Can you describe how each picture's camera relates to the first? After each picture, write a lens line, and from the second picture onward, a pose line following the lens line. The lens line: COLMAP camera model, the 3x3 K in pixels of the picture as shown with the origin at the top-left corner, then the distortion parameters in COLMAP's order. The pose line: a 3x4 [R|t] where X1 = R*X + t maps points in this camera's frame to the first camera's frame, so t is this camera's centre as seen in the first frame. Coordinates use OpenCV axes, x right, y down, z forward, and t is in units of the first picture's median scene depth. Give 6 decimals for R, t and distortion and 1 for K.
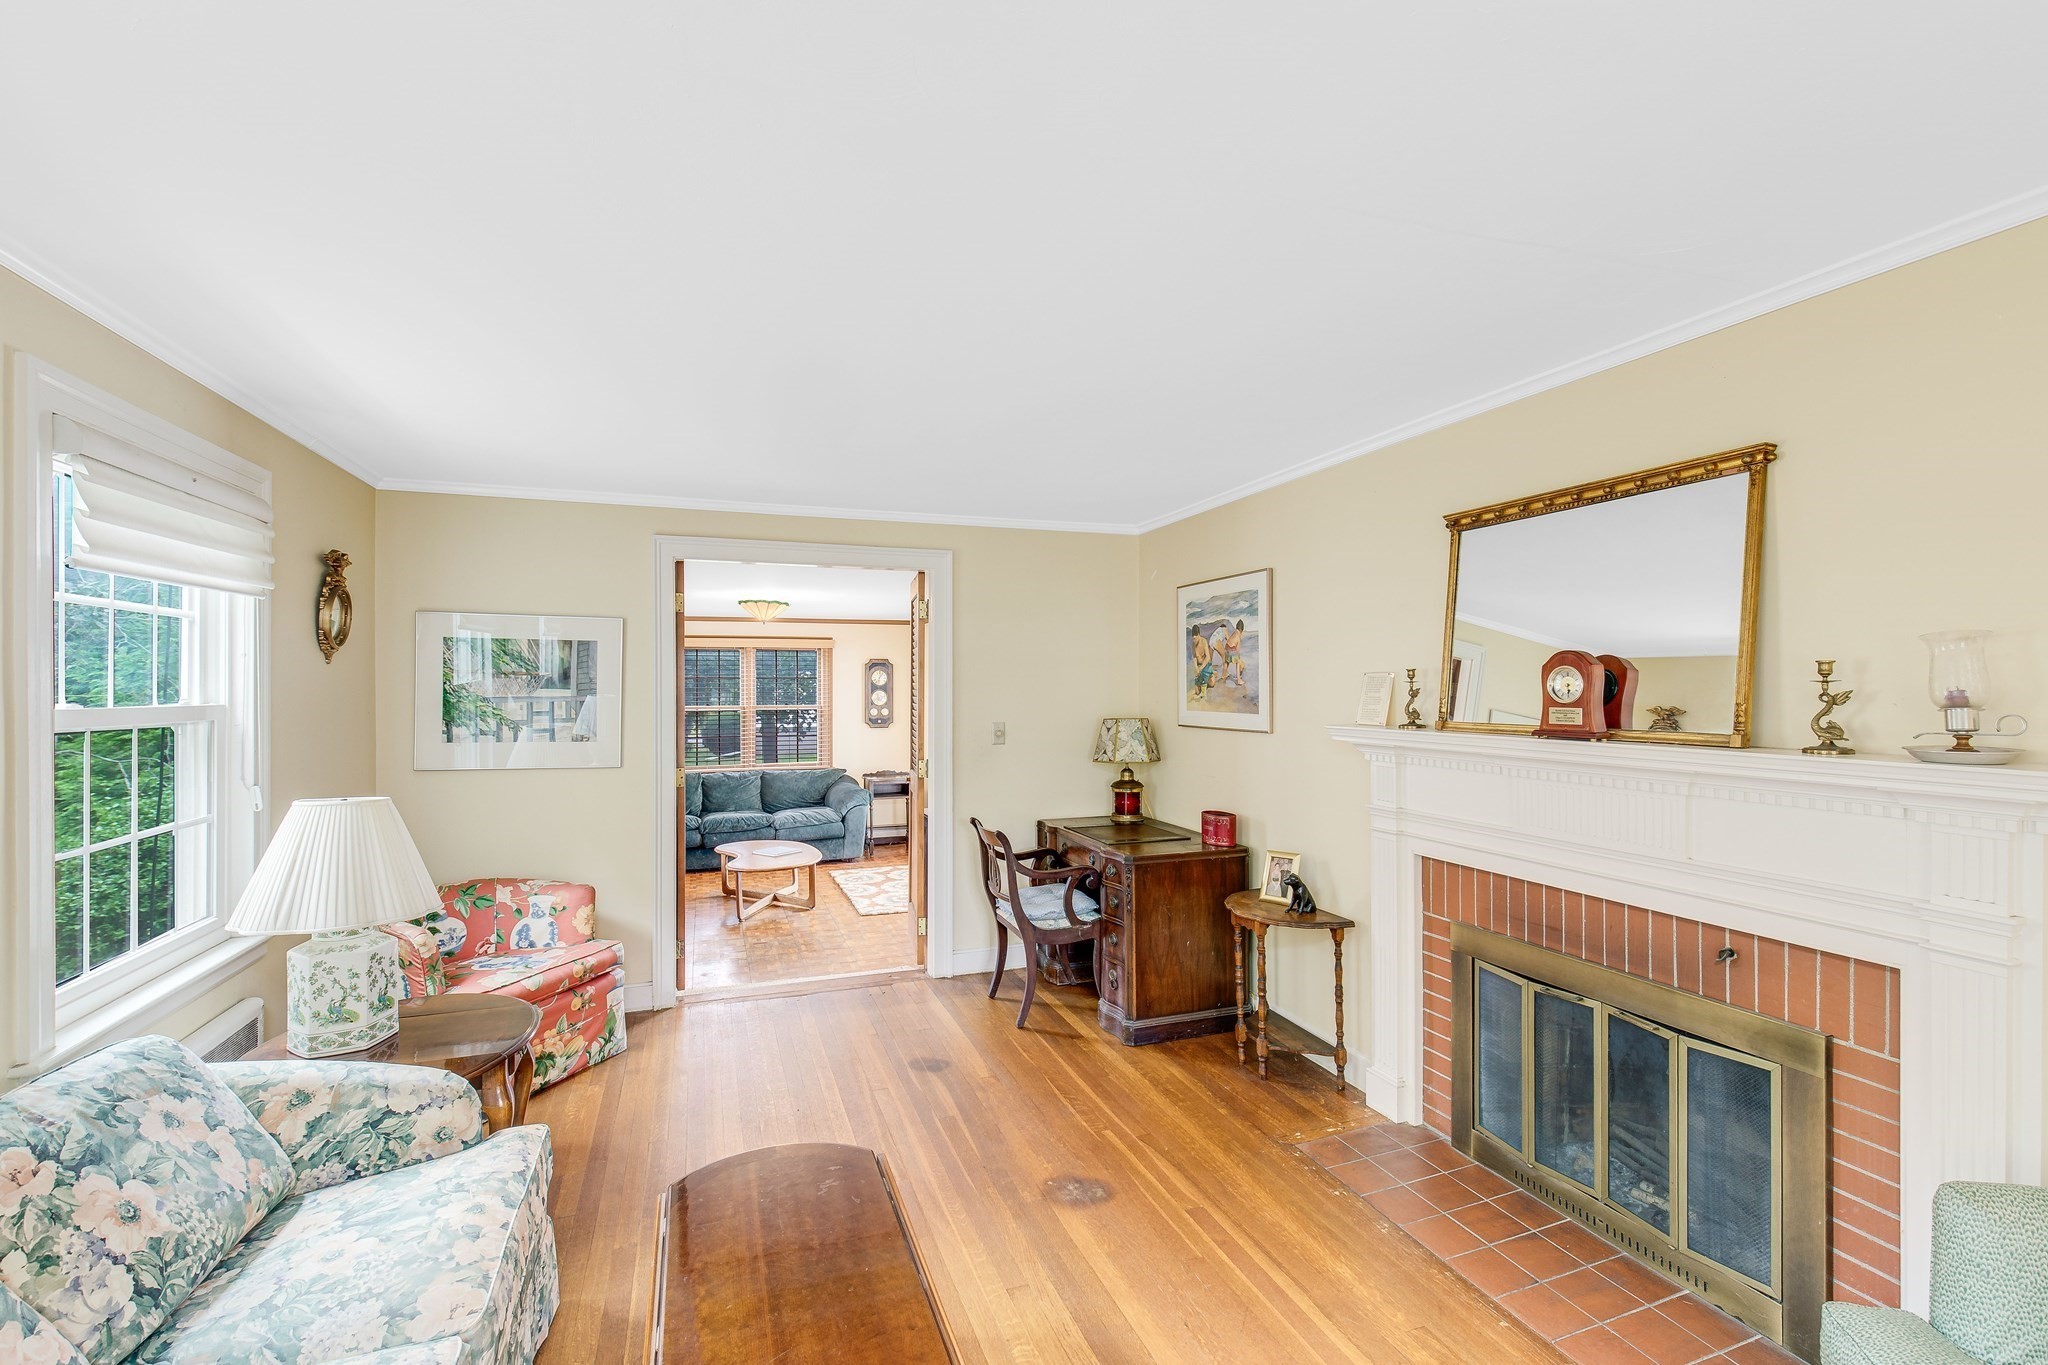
lens RADIAL K [[944.4, 0, 1040.4], [0, 944.4, 683.1], [0, 0, 1]] dist [0.003036, 0.000842]
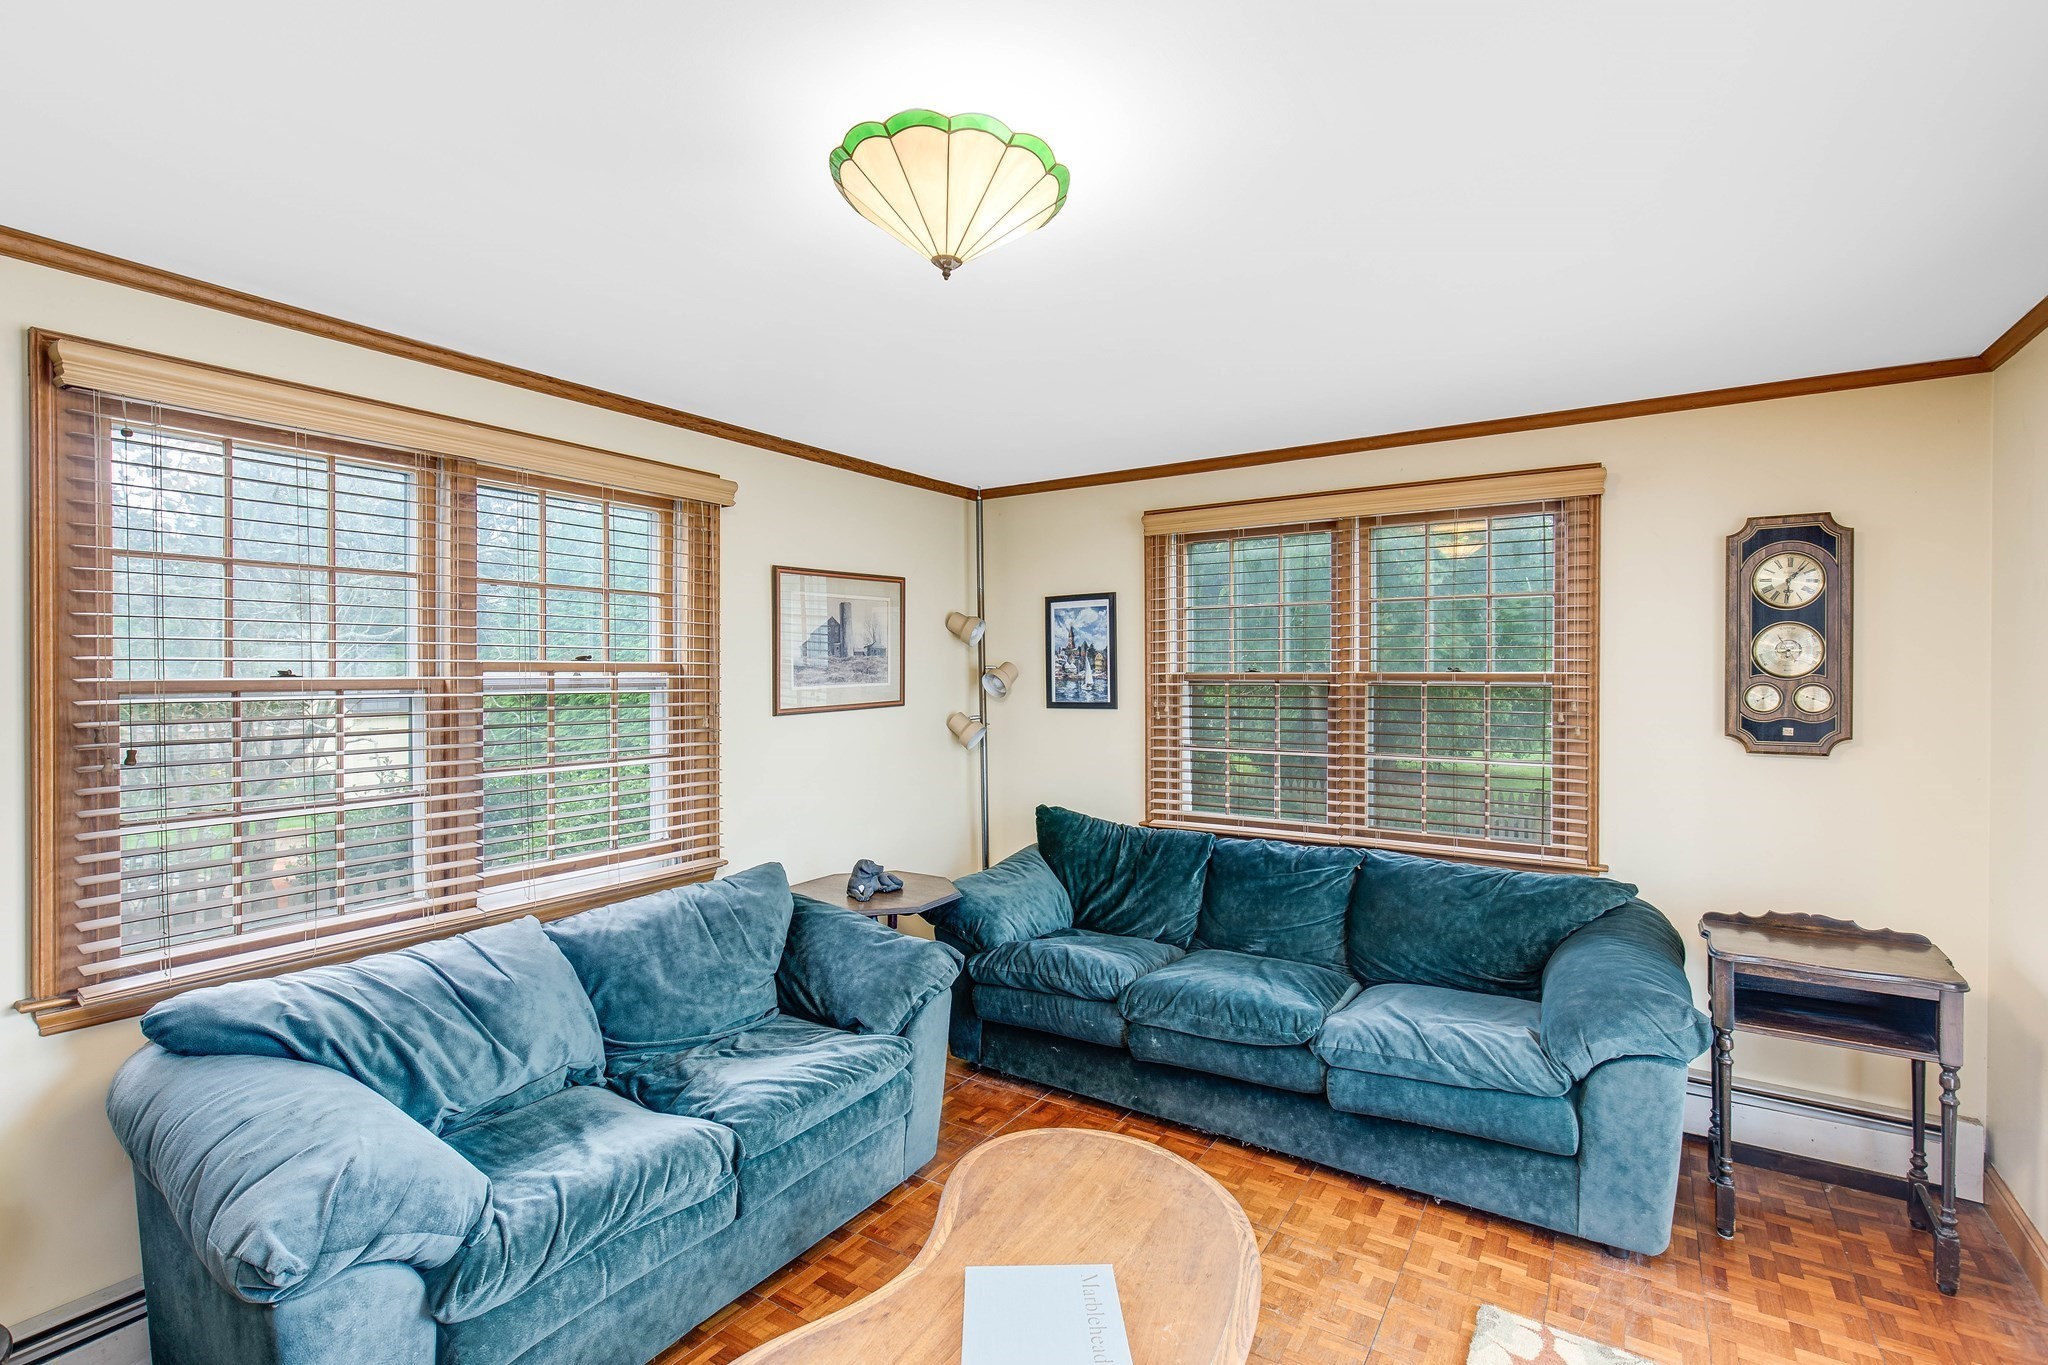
lens RADIAL K [[944.4, 0, 1012.3], [0, 944.4, 673.8], [0, 0, 1]] dist [0.003036, 0.000842]
pose [[0.588395, 0.004088, -0.808563, -0.191326], [0.003441, 0.999966, 0.007560, 0.049657], [0.808566, -0.007230, 0.588361, 1.589274]]
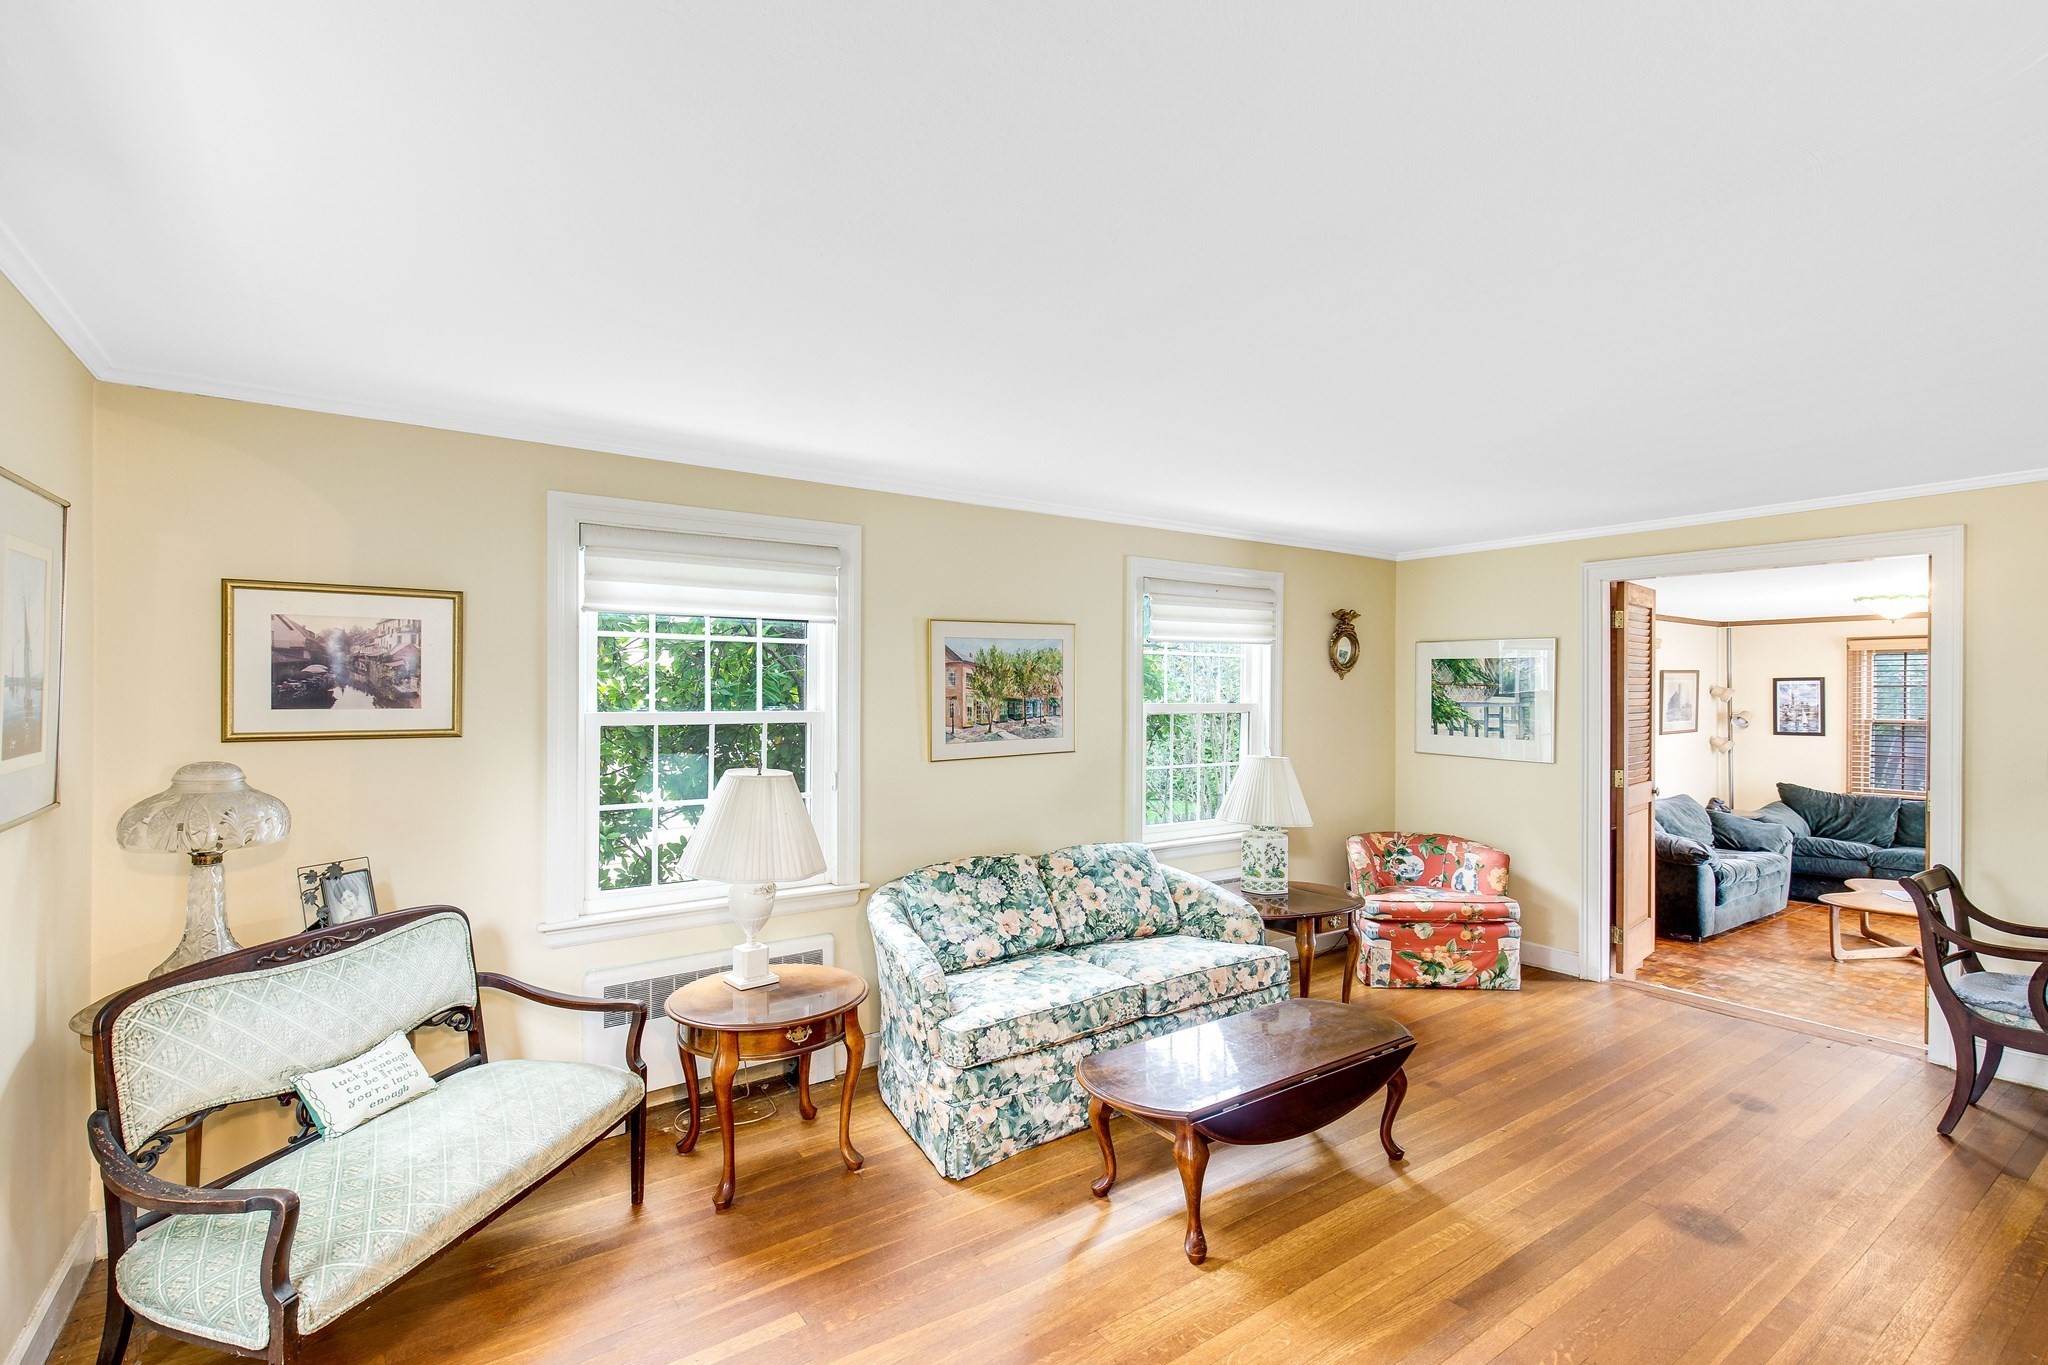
lens RADIAL K [[944.4, 0, 1038.4], [0, 944.4, 689.3], [0, 0, 1]] dist [0.003036, 0.000842]
pose [[0.264726, 0.003825, -0.964316, 0.585852], [-0.004422, 0.999986, 0.002753, -0.005122], [0.964314, 0.003535, 0.264739, 0.068487]]
